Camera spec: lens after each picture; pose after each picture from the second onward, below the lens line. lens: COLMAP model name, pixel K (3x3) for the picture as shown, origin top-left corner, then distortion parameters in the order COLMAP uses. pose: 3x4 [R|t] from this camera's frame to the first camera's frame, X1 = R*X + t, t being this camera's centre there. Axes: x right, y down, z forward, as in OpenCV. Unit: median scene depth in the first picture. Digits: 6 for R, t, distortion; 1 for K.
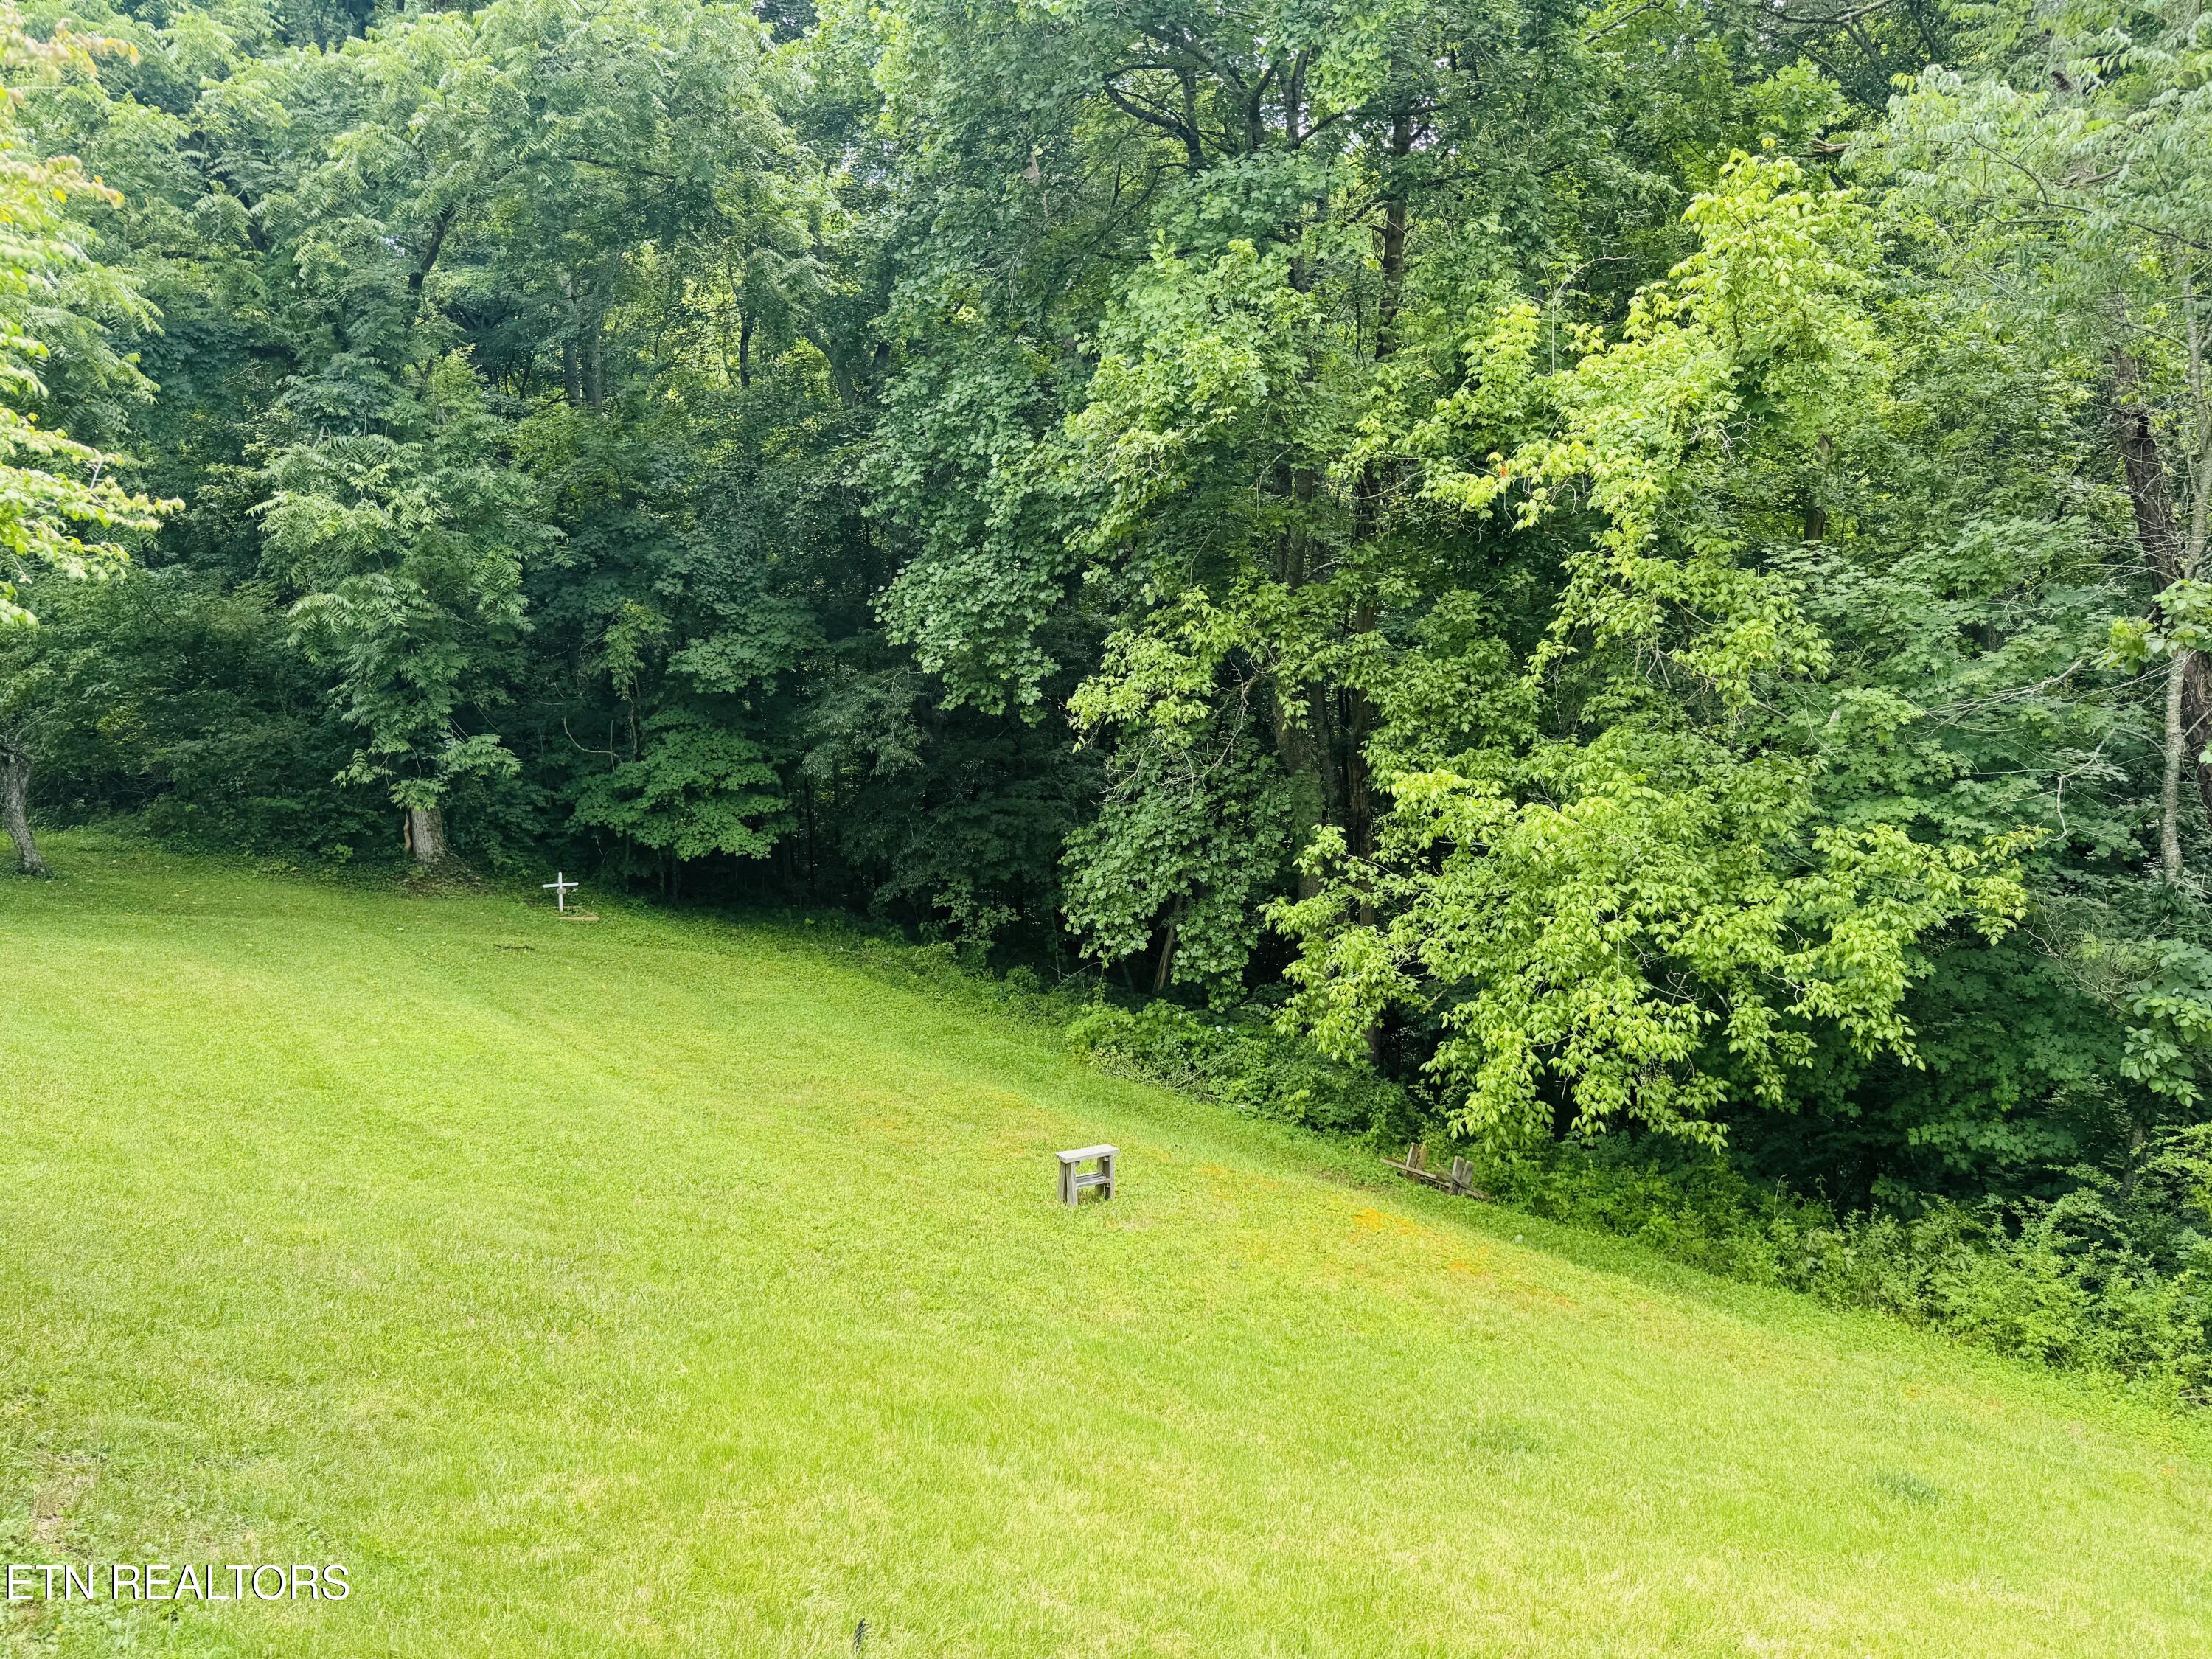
lens RADIAL K [[1564.0, 0, 1108.2], [0, 1564.0, 818.3], [0, 0, 1]] dist [0.027636, -0.028248]
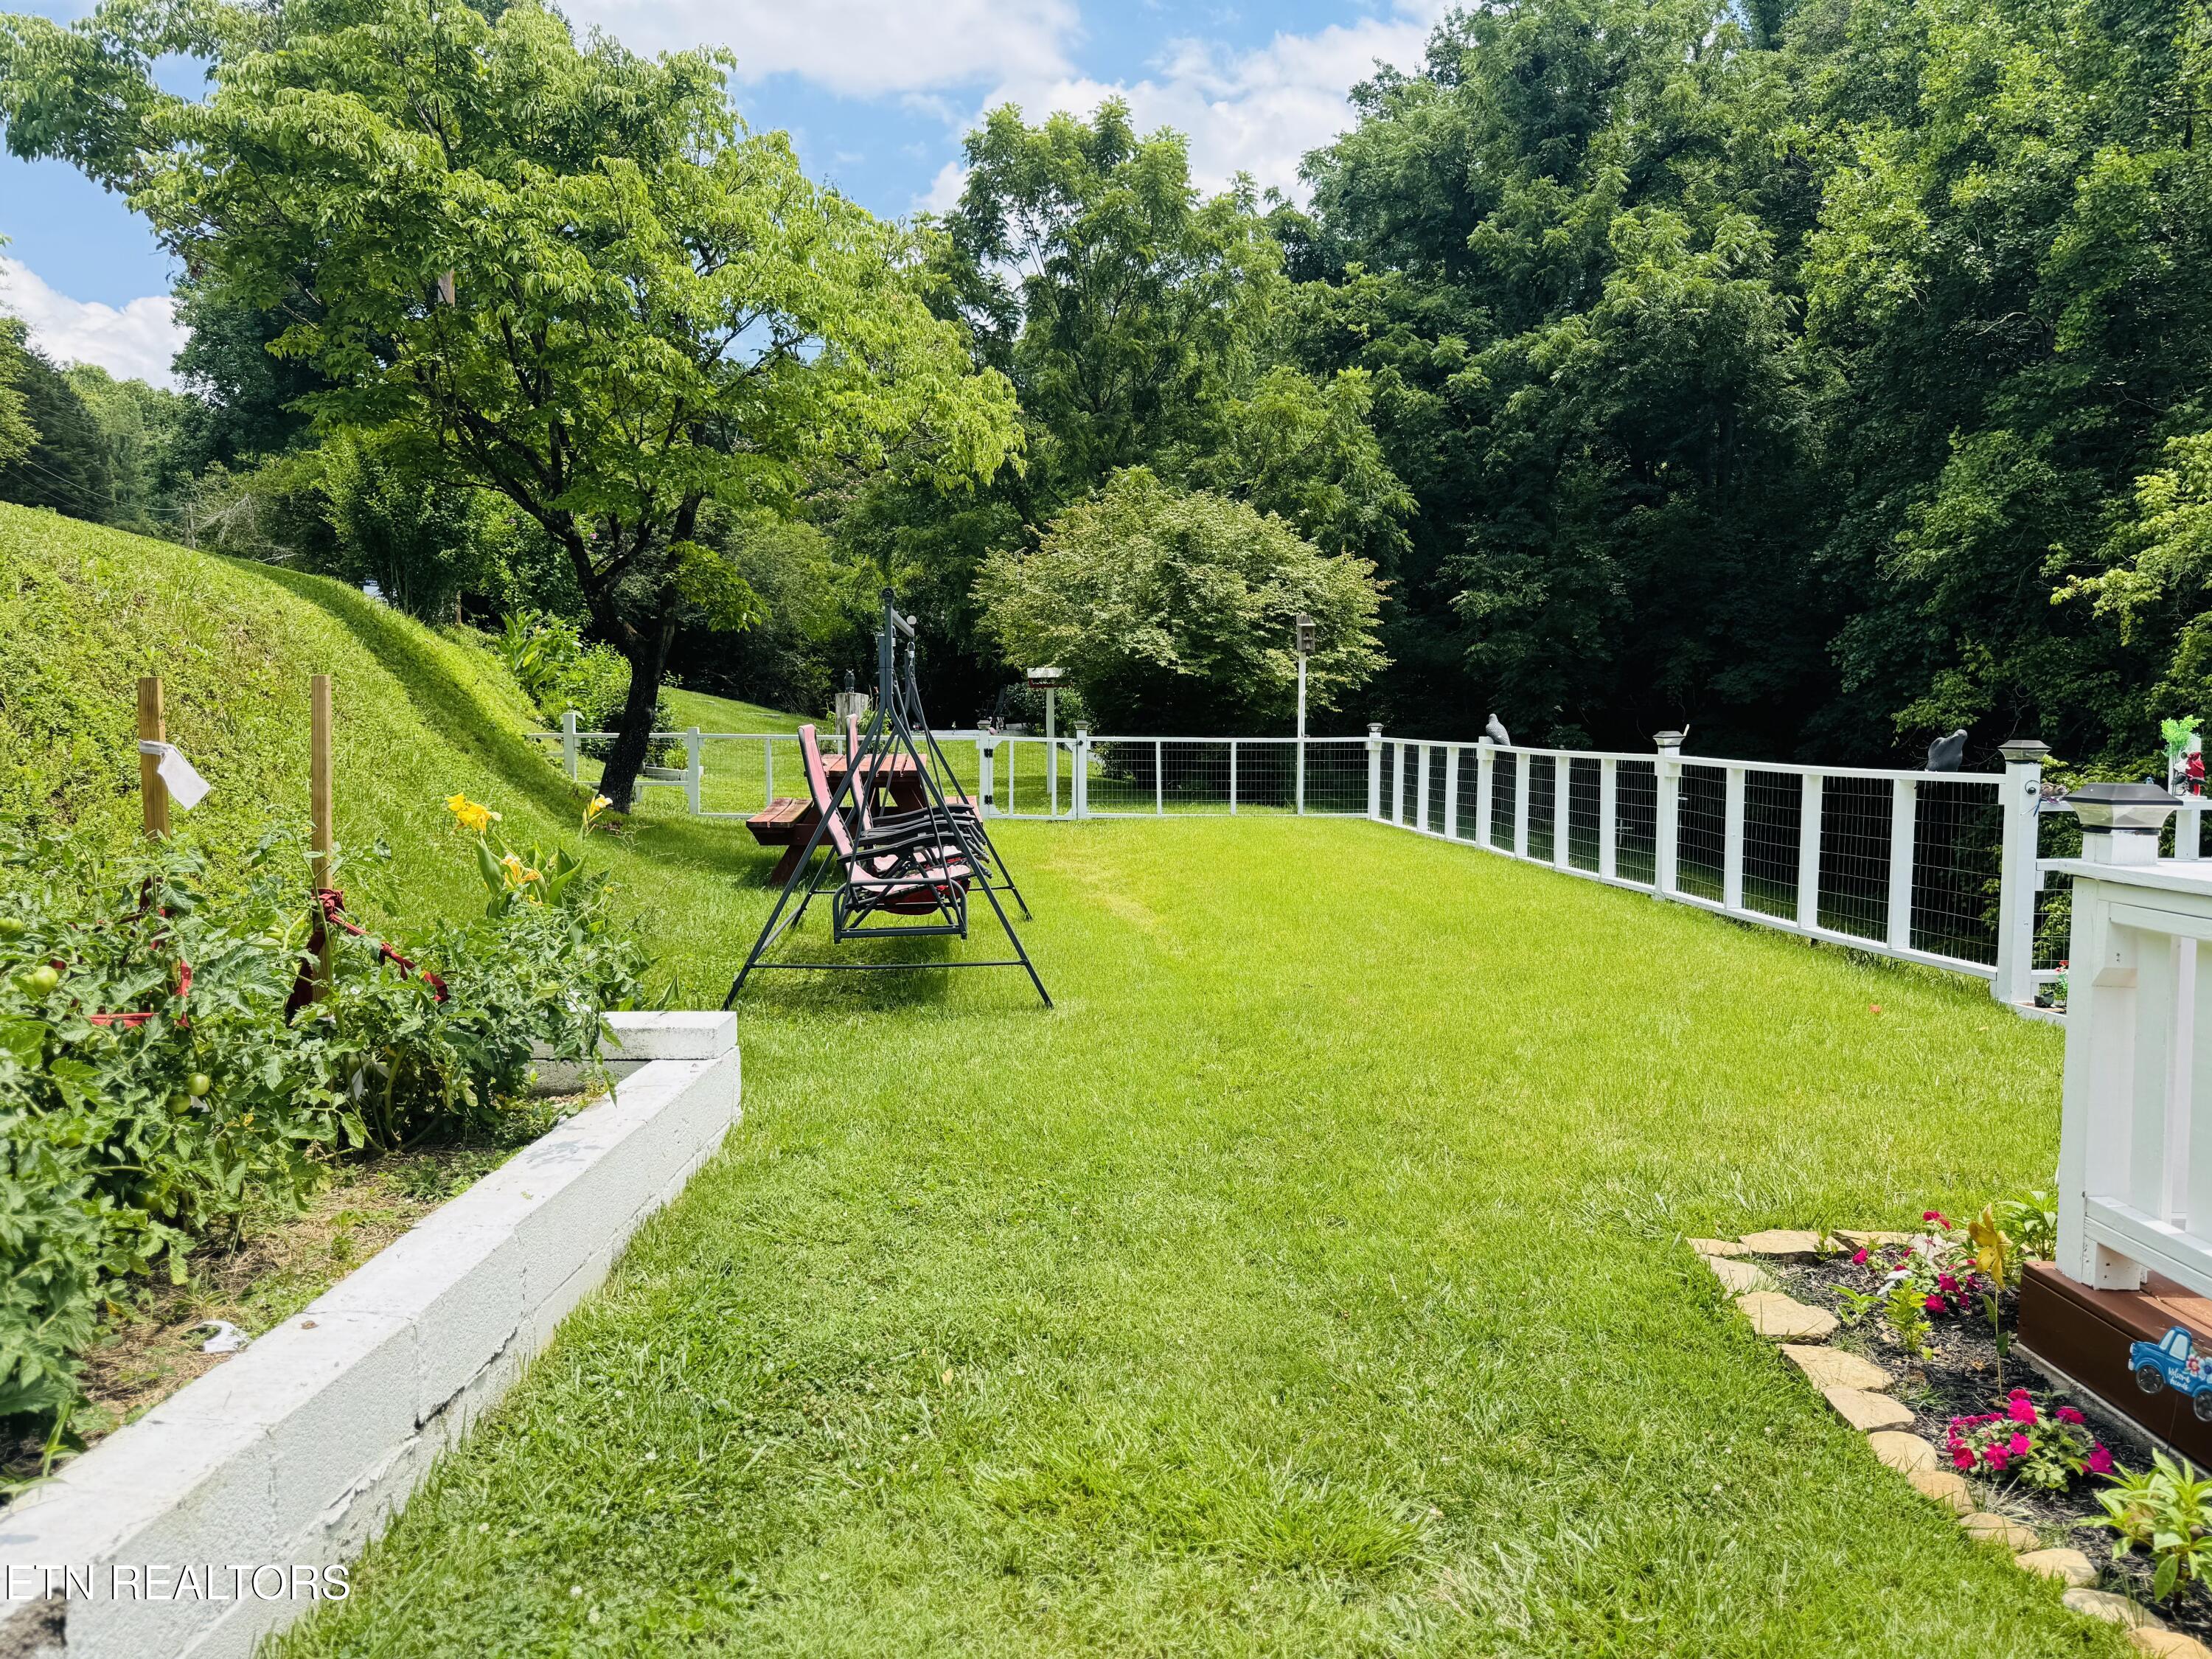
lens RADIAL K [[1564.0, 0, 1108.2], [0, 1564.0, 818.3], [0, 0, 1]] dist [0.027636, -0.028248]
pose [[0.744791, 0.077215, -0.662816, 0.423698], [-0.082475, 0.996319, 0.023392, 0.059058], [0.662182, 0.037243, 0.748417, -0.686961]]
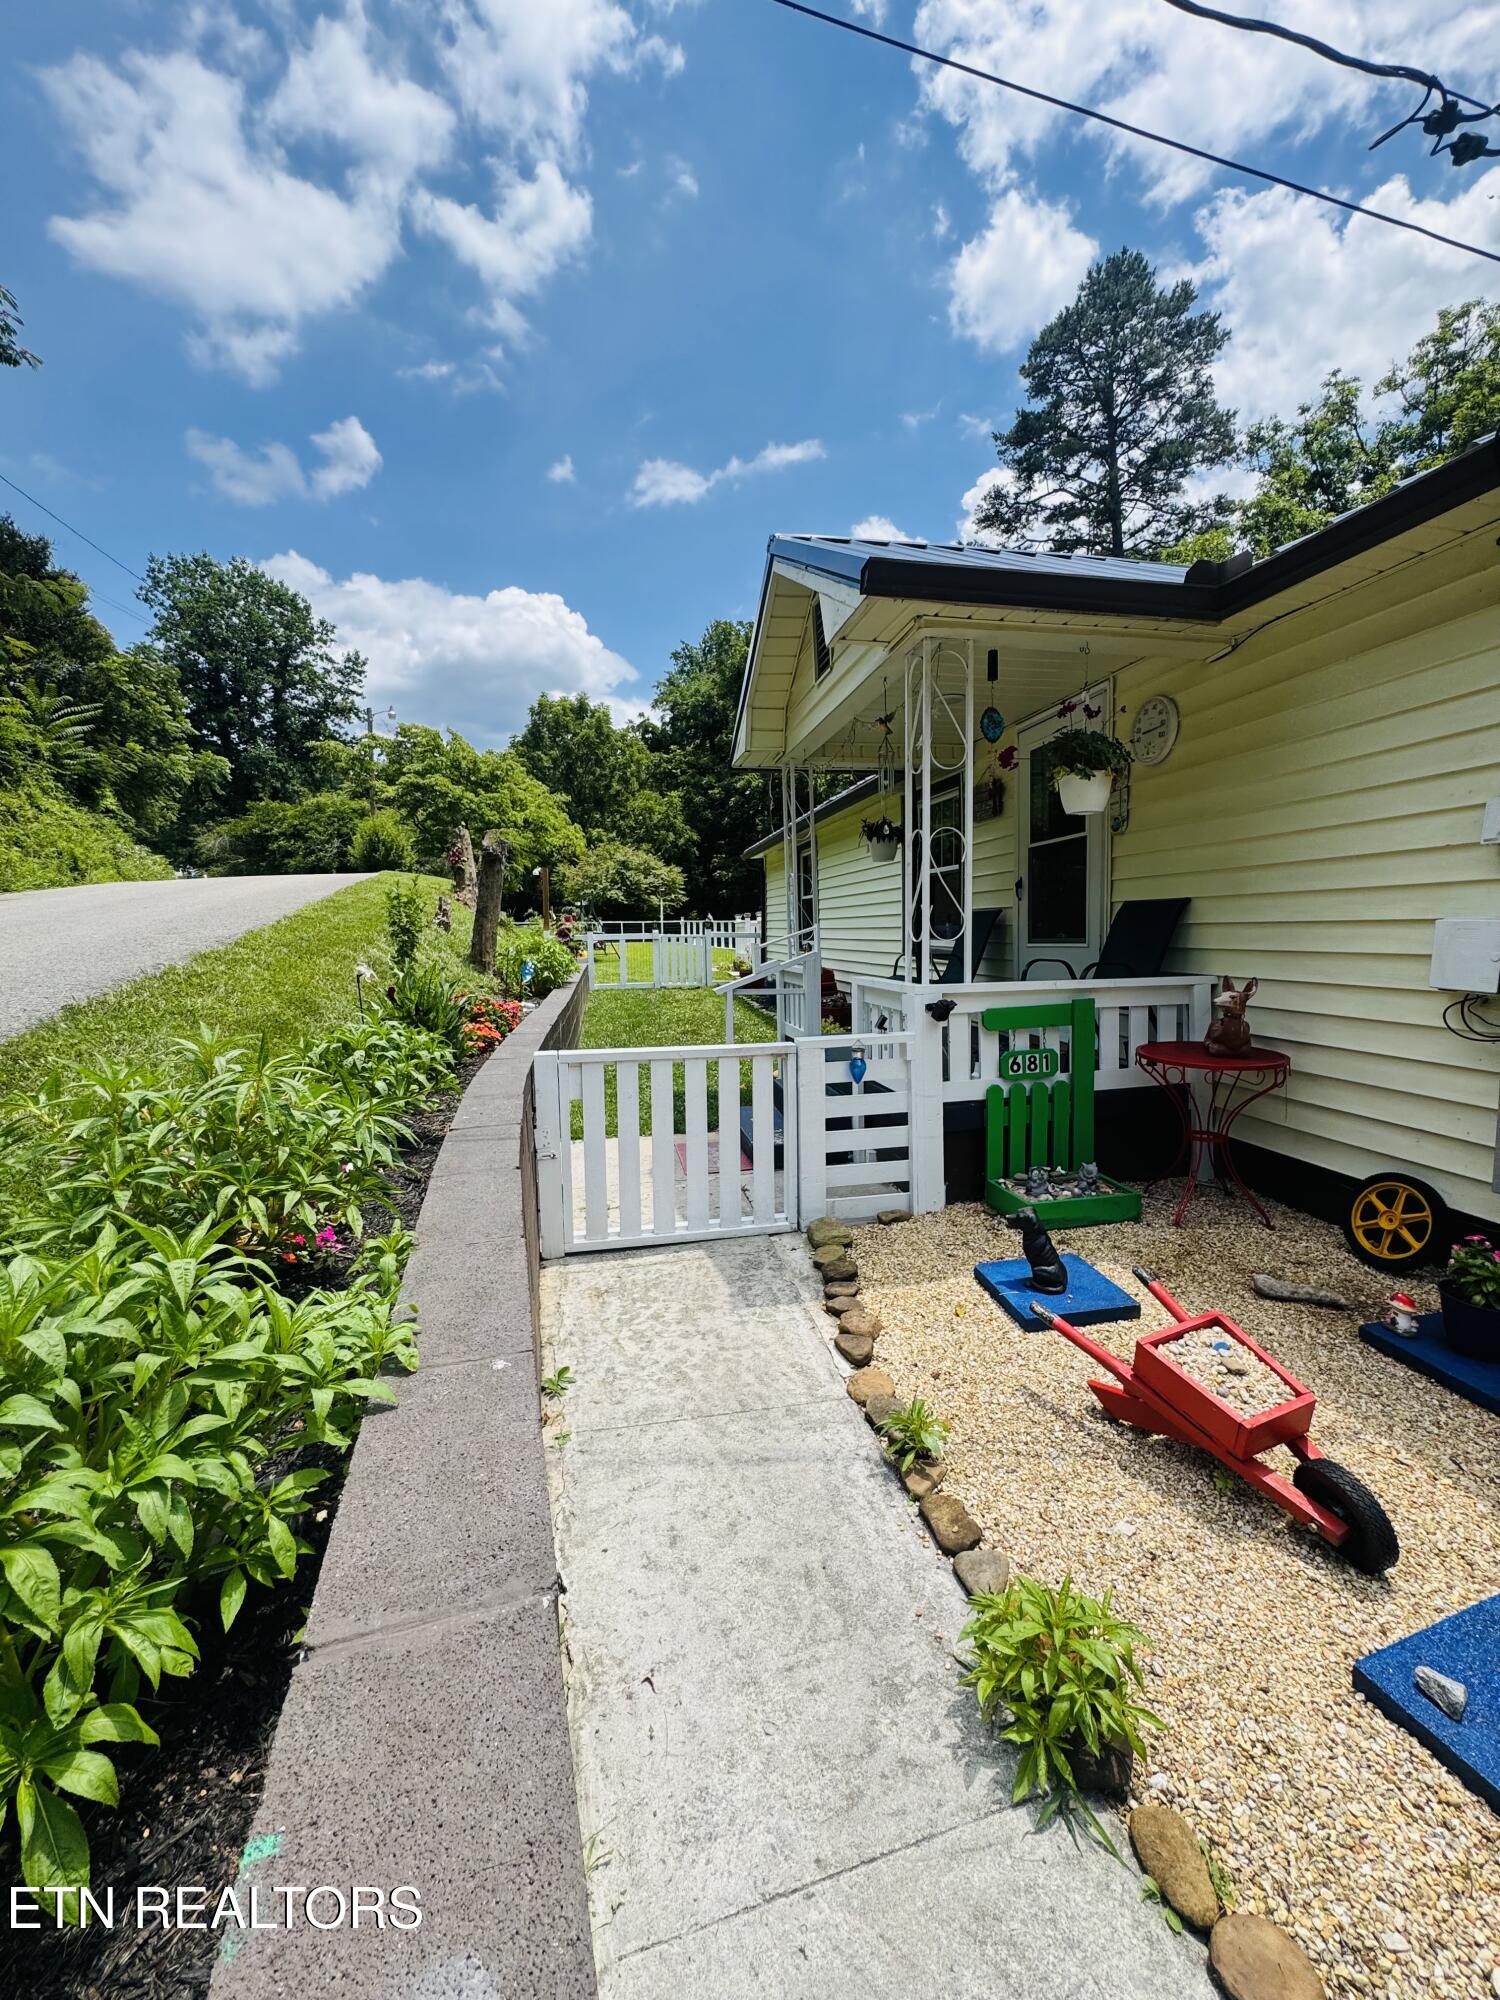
lens RADIAL K [[799.3, 0, 740.4], [0, 799.3, 1004.4], [0, 0, 1]] dist [-0.003882, 0.000165]
pose [[0.874469, 0.063346, -0.480928, 0.828264], [-0.047778, 0.997864, 0.044560, 0.111663], [0.482723, -0.015989, 0.875627, -1.277013]]
